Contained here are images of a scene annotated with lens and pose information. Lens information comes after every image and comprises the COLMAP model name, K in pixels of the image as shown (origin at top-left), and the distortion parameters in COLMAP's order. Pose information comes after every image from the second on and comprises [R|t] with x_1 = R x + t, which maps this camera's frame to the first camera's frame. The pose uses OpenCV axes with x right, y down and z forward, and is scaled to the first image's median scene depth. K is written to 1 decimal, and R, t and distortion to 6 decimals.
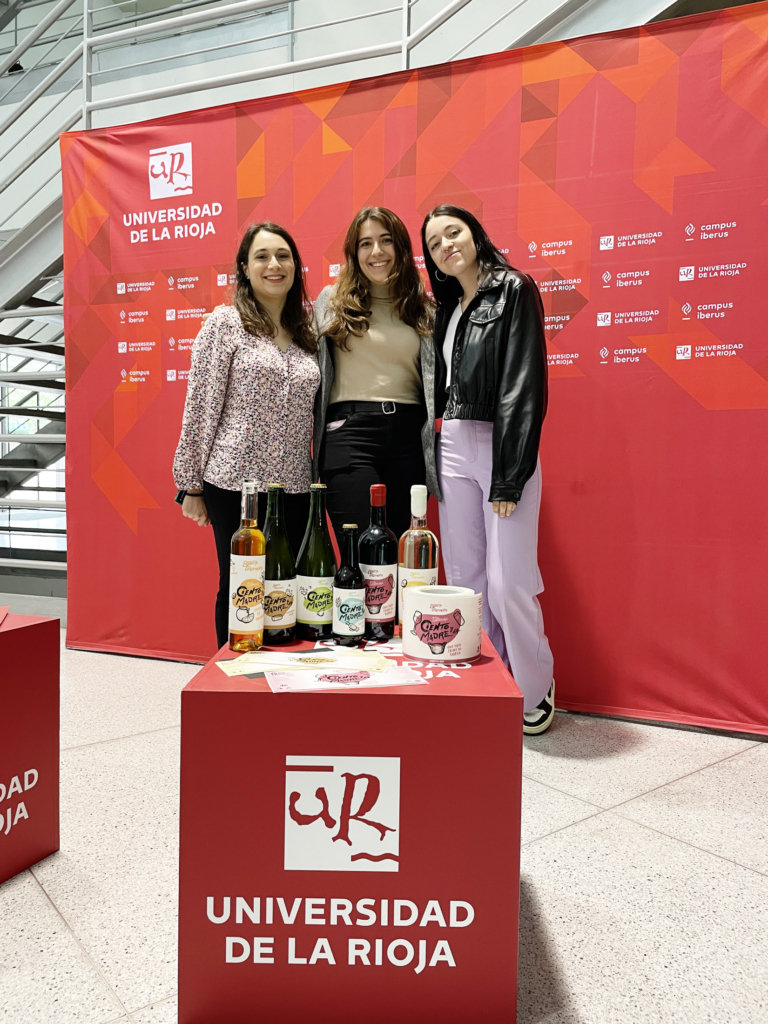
lens RADIAL K [[760.0, 0, 385.4], [0, 760.0, 508.2], [0, 0, 1]] dist [0.100823, -0.129699]
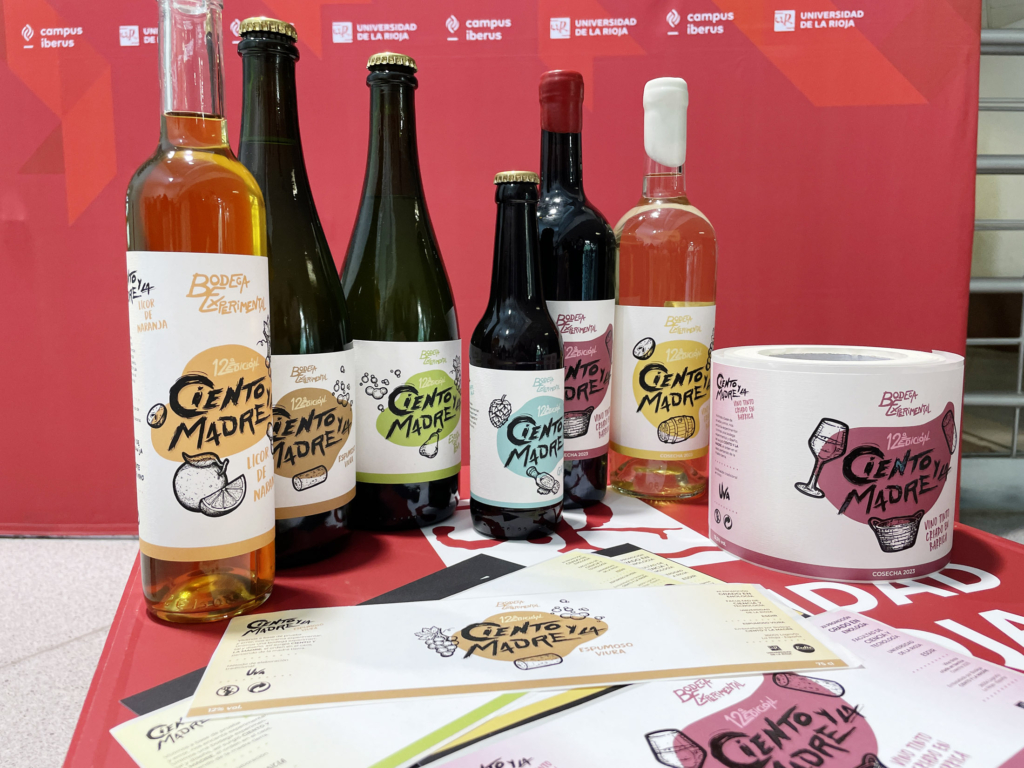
lens RADIAL K [[780.8, 0, 511.6], [0, 780.8, 369.8], [0, 0, 1]] dist [0.087744, -0.122025]
pose [[0.945081, -0.057897, 0.321668, -0.162400], [0.033510, 0.996163, 0.080844, 0.078338], [-0.325115, -0.065624, 0.943395, 0.680719]]
